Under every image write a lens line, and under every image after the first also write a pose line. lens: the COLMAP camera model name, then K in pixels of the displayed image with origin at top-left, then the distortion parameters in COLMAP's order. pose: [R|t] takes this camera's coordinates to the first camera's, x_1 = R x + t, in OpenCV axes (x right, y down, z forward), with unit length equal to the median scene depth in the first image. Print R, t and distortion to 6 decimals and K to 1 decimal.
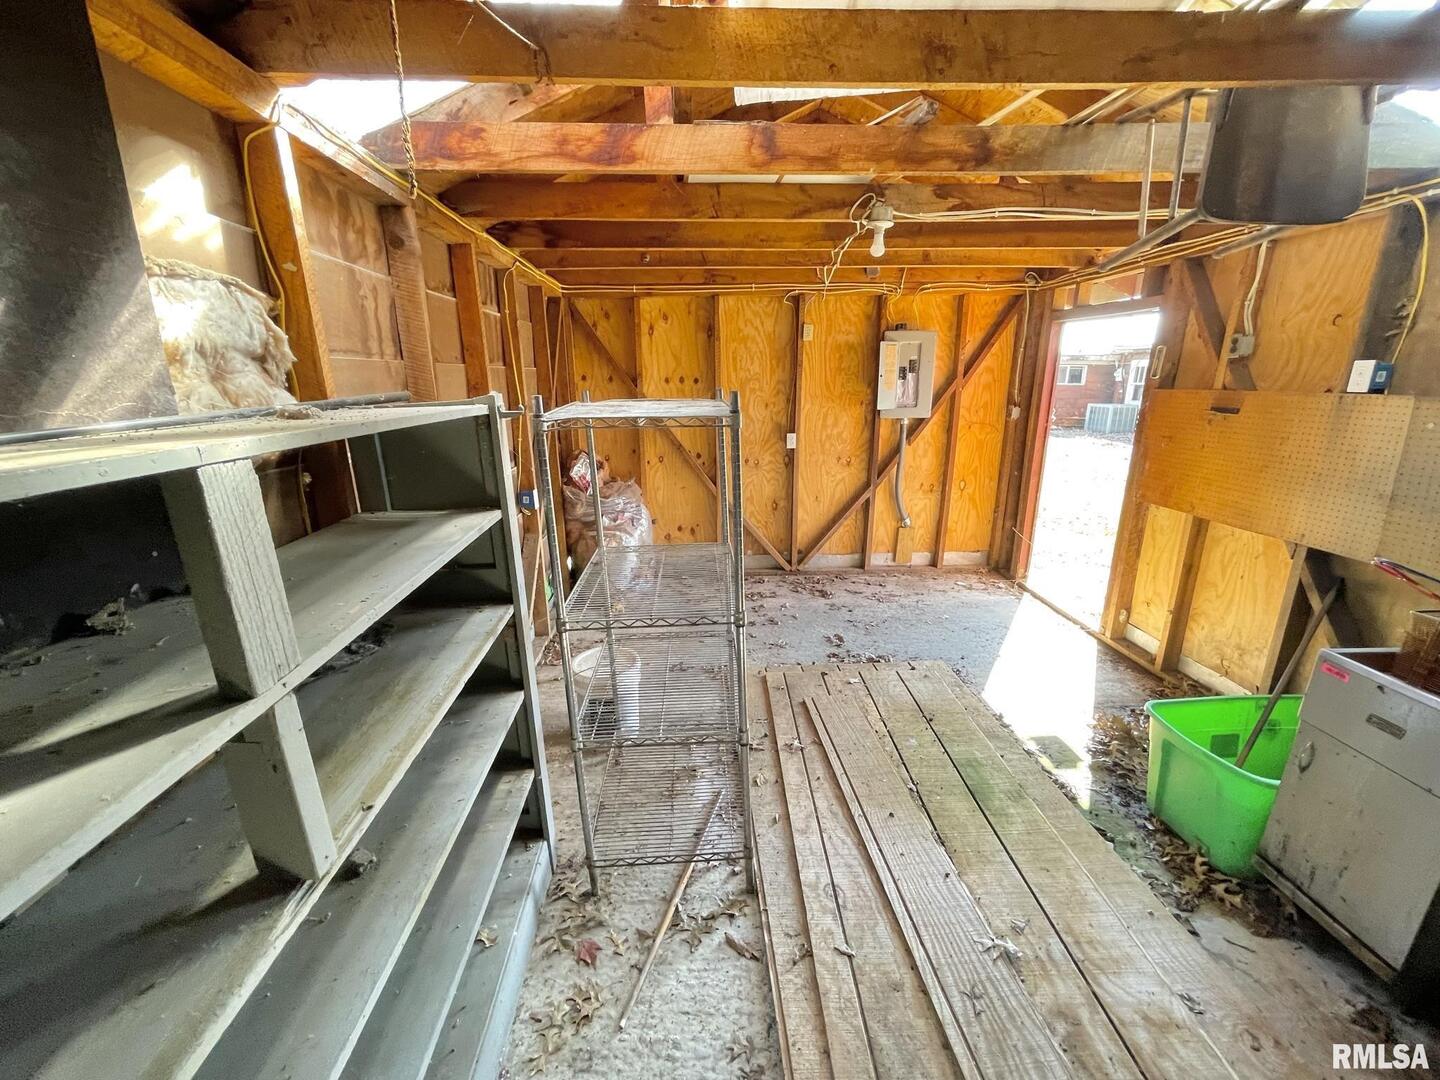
lens RADIAL K [[578.1, 0, 720.0], [0, 578.1, 540.0], [0, 0, 1]] dist [-0.010281, 0.005115]
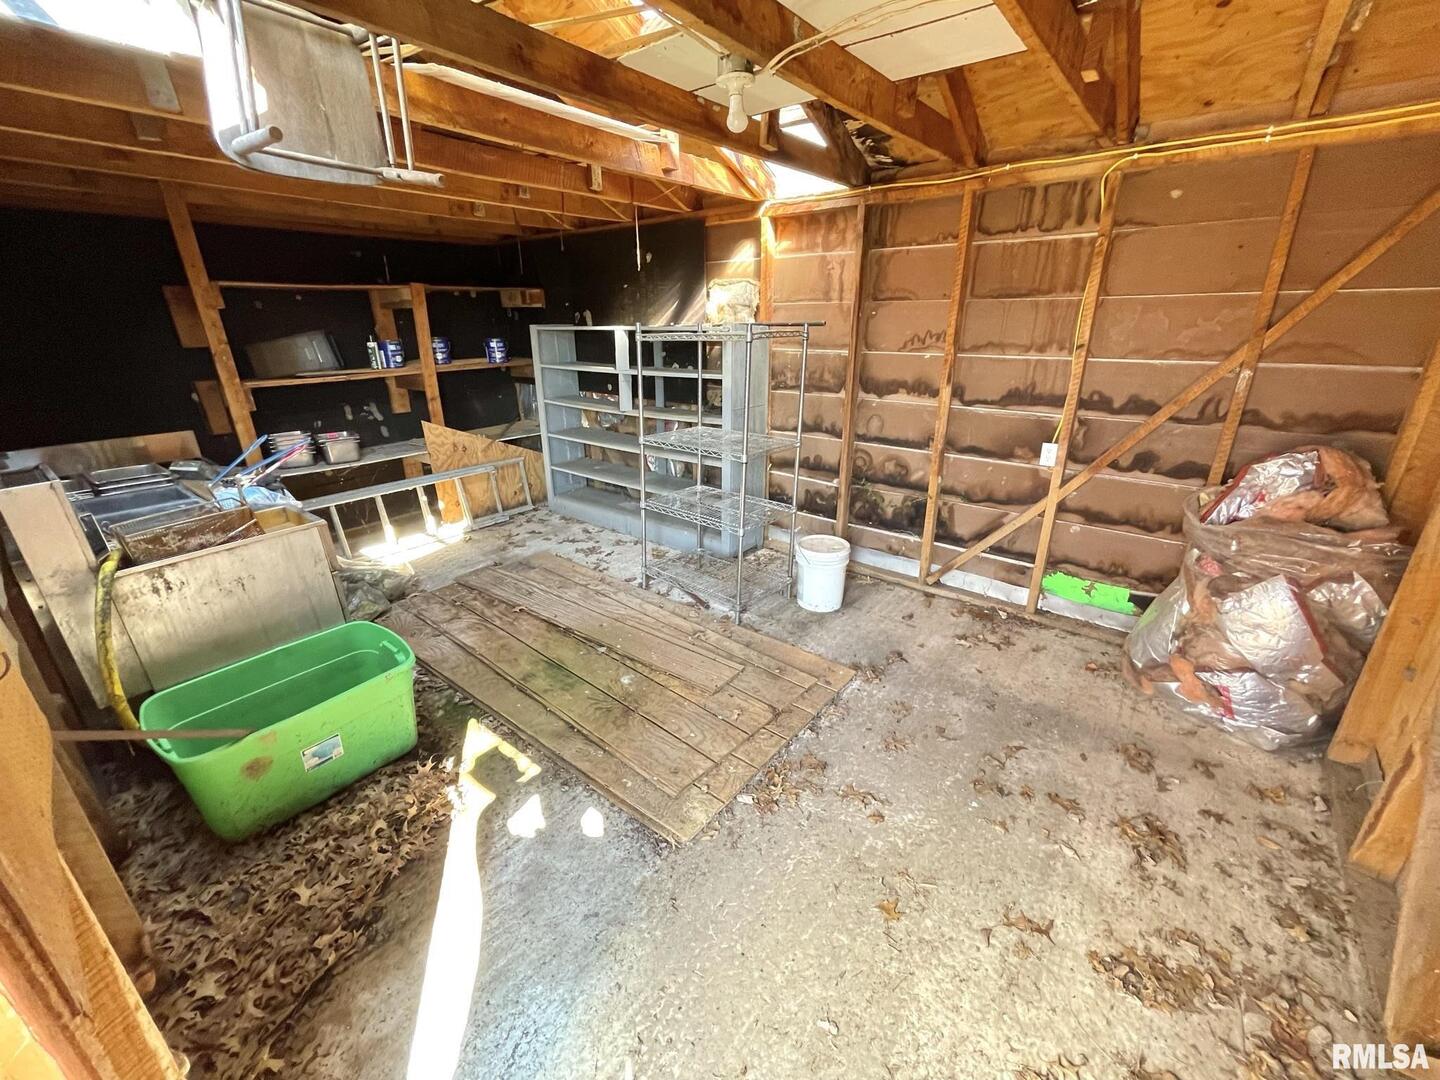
lens RADIAL K [[578.1, 0, 720.0], [0, 578.1, 540.0], [0, 0, 1]] dist [-0.010281, 0.005115]
pose [[-0.648696, 0.291849, -0.702864, 1.032370], [-0.193162, 0.830167, 0.522984, -0.514222], [0.736126, 0.475024, -0.482152, 1.766339]]
